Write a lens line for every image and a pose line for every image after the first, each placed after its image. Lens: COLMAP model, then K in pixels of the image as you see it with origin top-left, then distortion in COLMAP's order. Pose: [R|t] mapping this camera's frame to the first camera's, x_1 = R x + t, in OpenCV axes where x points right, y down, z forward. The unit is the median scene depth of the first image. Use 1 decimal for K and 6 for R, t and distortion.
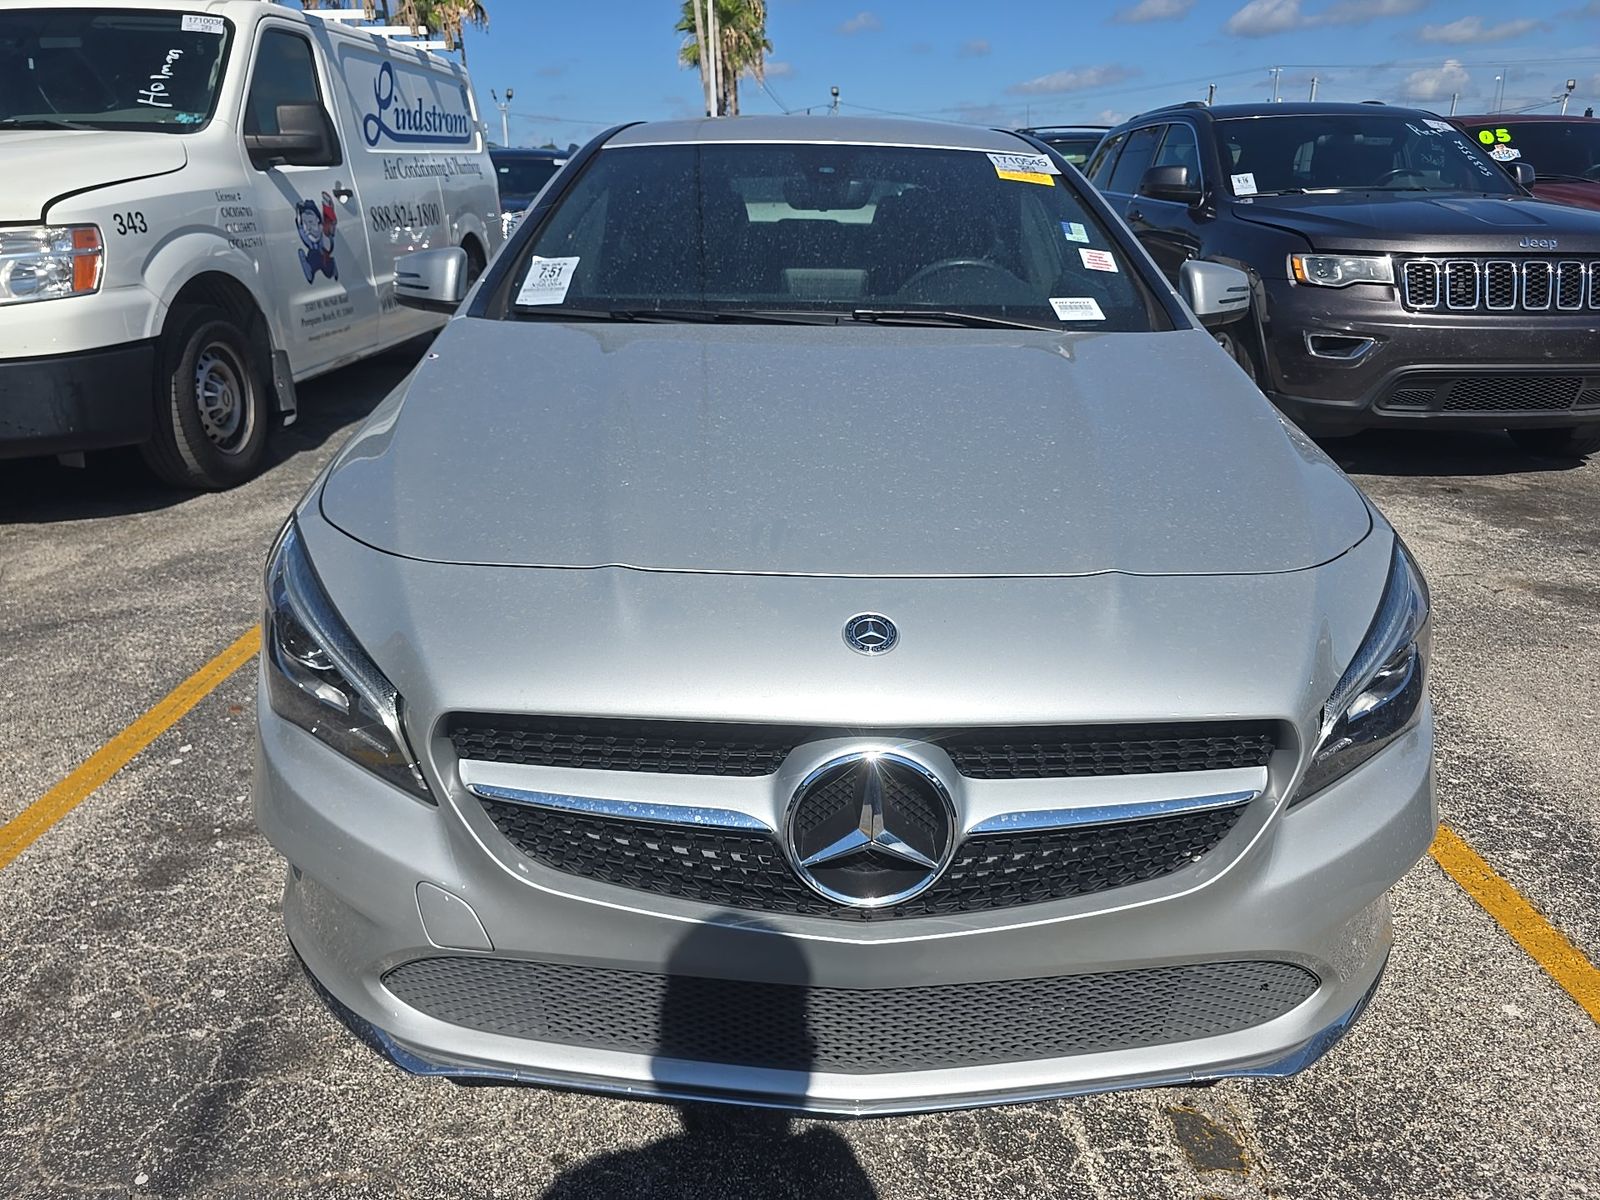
lens RADIAL K [[1096.1, 0, 799.4], [0, 1096.1, 599.7], [0, 0, 1]] dist [0.030190, -0.028193]
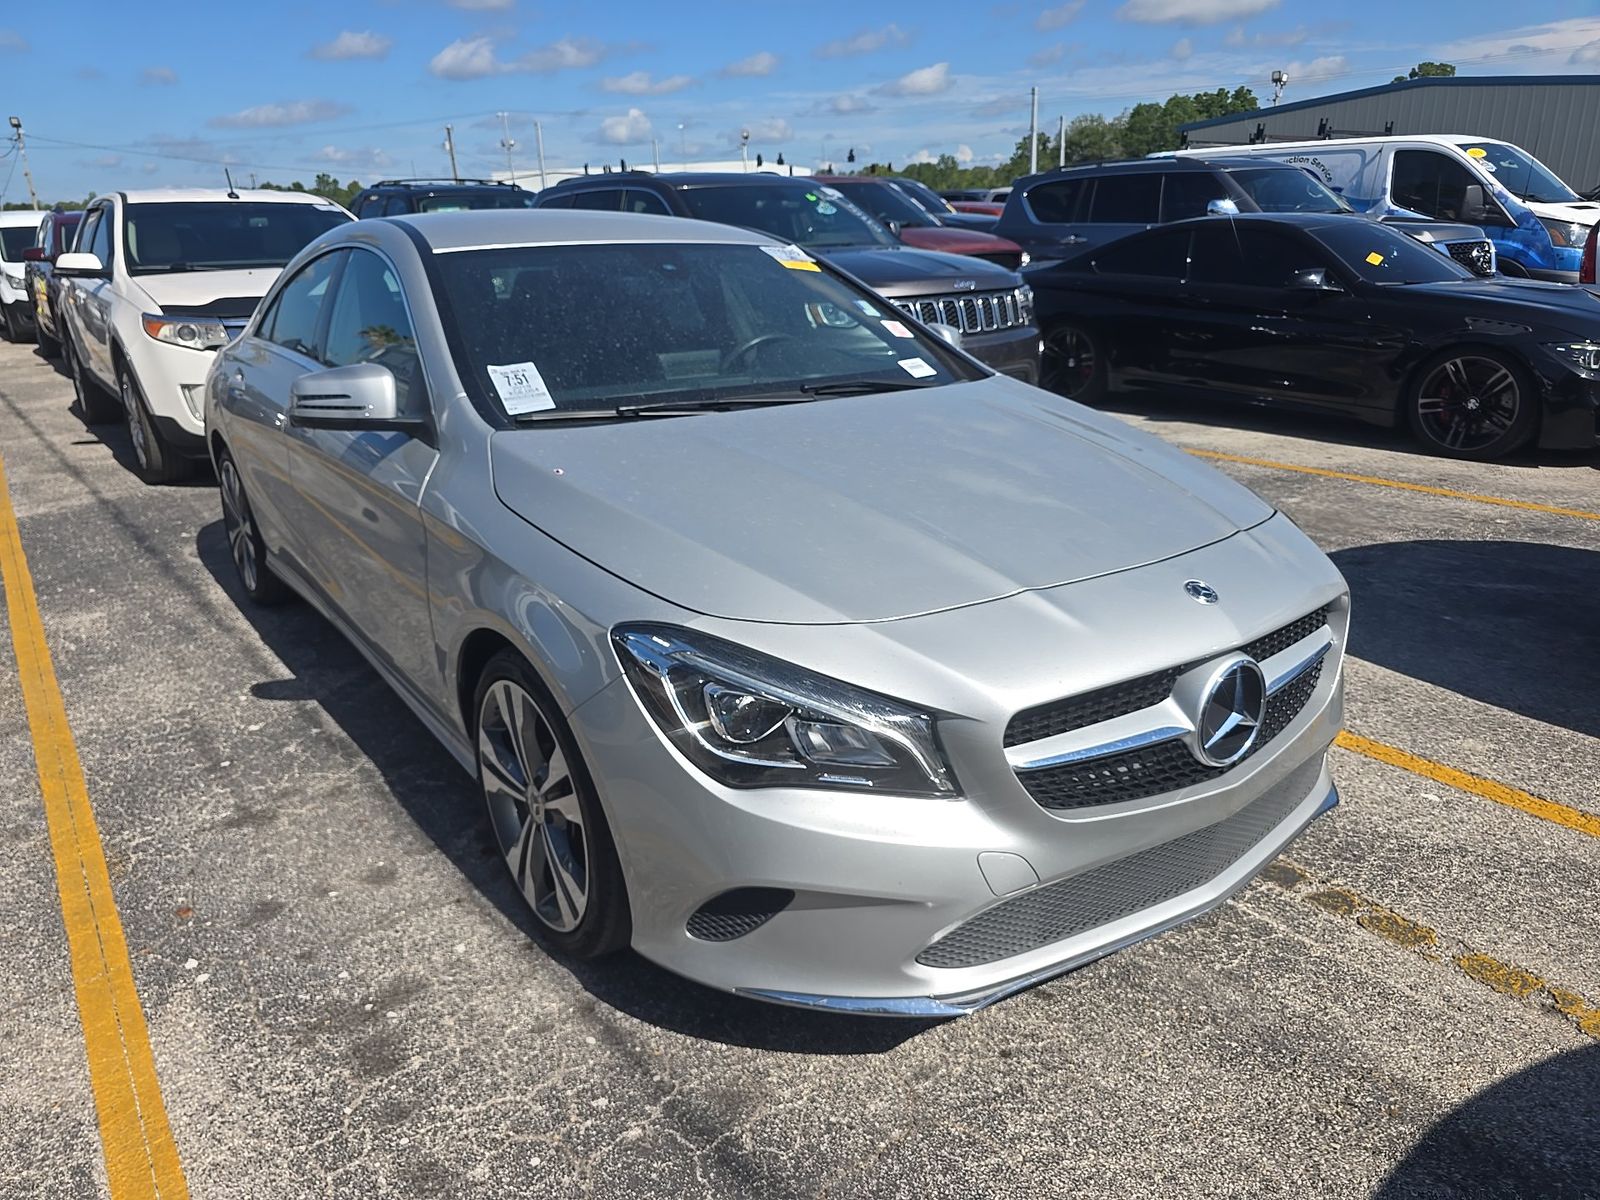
lens RADIAL K [[1096.1, 0, 792.0], [0, 1096.1, 604.1], [0, 0, 1]] dist [0.030190, -0.028193]
pose [[0.811981, -0.211129, 0.544162, -0.750421], [0.224742, 0.973497, 0.042355, -0.089501], [-0.538682, 0.087905, 0.837911, -0.000759]]
